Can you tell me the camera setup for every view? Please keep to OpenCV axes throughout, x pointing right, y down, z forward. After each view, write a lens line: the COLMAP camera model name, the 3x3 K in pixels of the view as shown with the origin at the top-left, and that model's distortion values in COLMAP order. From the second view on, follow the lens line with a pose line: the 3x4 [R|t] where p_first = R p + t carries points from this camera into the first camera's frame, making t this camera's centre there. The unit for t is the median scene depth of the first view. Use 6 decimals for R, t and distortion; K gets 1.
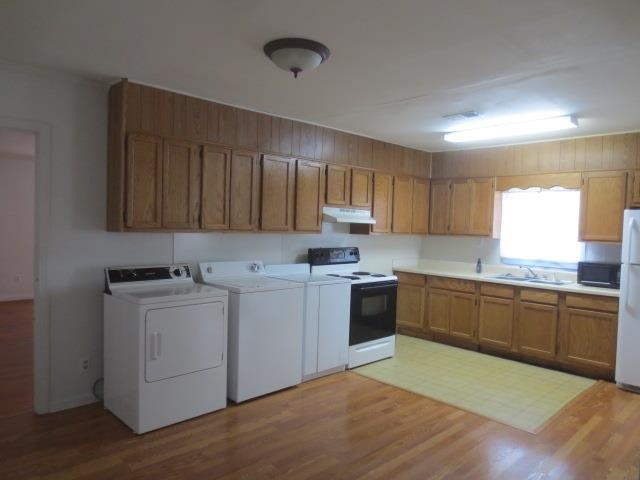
lens RADIAL K [[452.5, 0, 322.9], [0, 452.5, 242.5], [0, 0, 1]] dist [-0.033379, 0.007460]
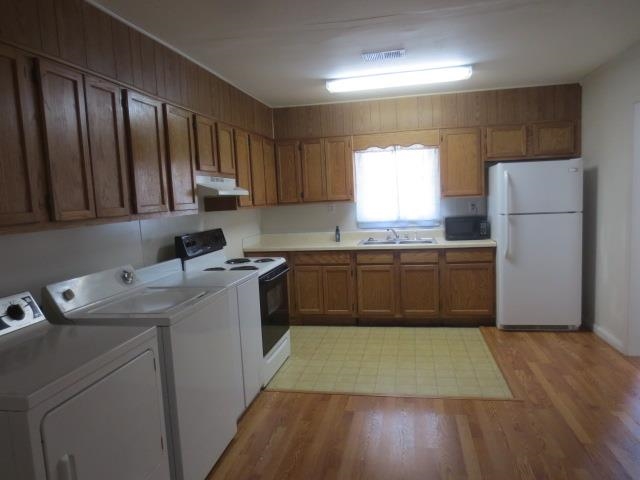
lens RADIAL K [[452.5, 0, 322.9], [0, 452.5, 242.5], [0, 0, 1]] dist [-0.033379, 0.007460]
pose [[0.819273, -0.127183, 0.559120, -0.253840], [0.094885, 0.991718, 0.086552, -0.017886], [-0.565498, -0.017858, 0.824556, 0.324807]]
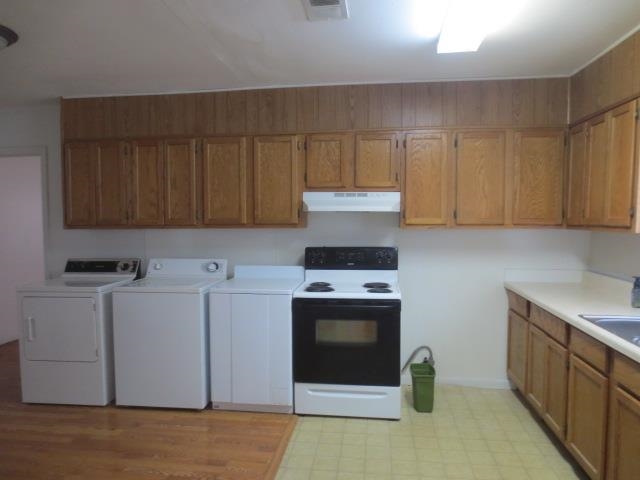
lens RADIAL K [[452.5, 0, 322.9], [0, 452.5, 242.5], [0, 0, 1]] dist [-0.033379, 0.007460]
pose [[0.628065, 0.014823, -0.778019, 0.642274], [-0.005645, 0.999879, 0.014493, -0.006633], [0.778140, -0.004711, 0.628073, 0.577346]]
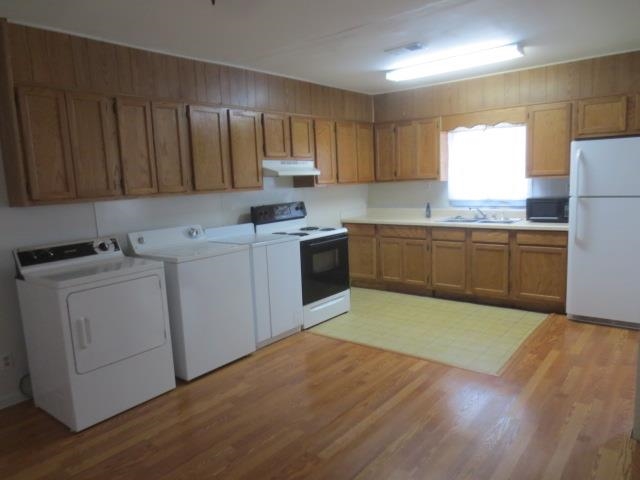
lens RADIAL K [[452.5, 0, 322.9], [0, 452.5, 242.5], [0, 0, 1]] dist [-0.033379, 0.007460]
pose [[0.989652, -0.090271, 0.111539, 0.005142], [0.078658, 0.991413, 0.104464, 0.000254], [-0.120011, -0.094609, 0.988254, 0.065247]]
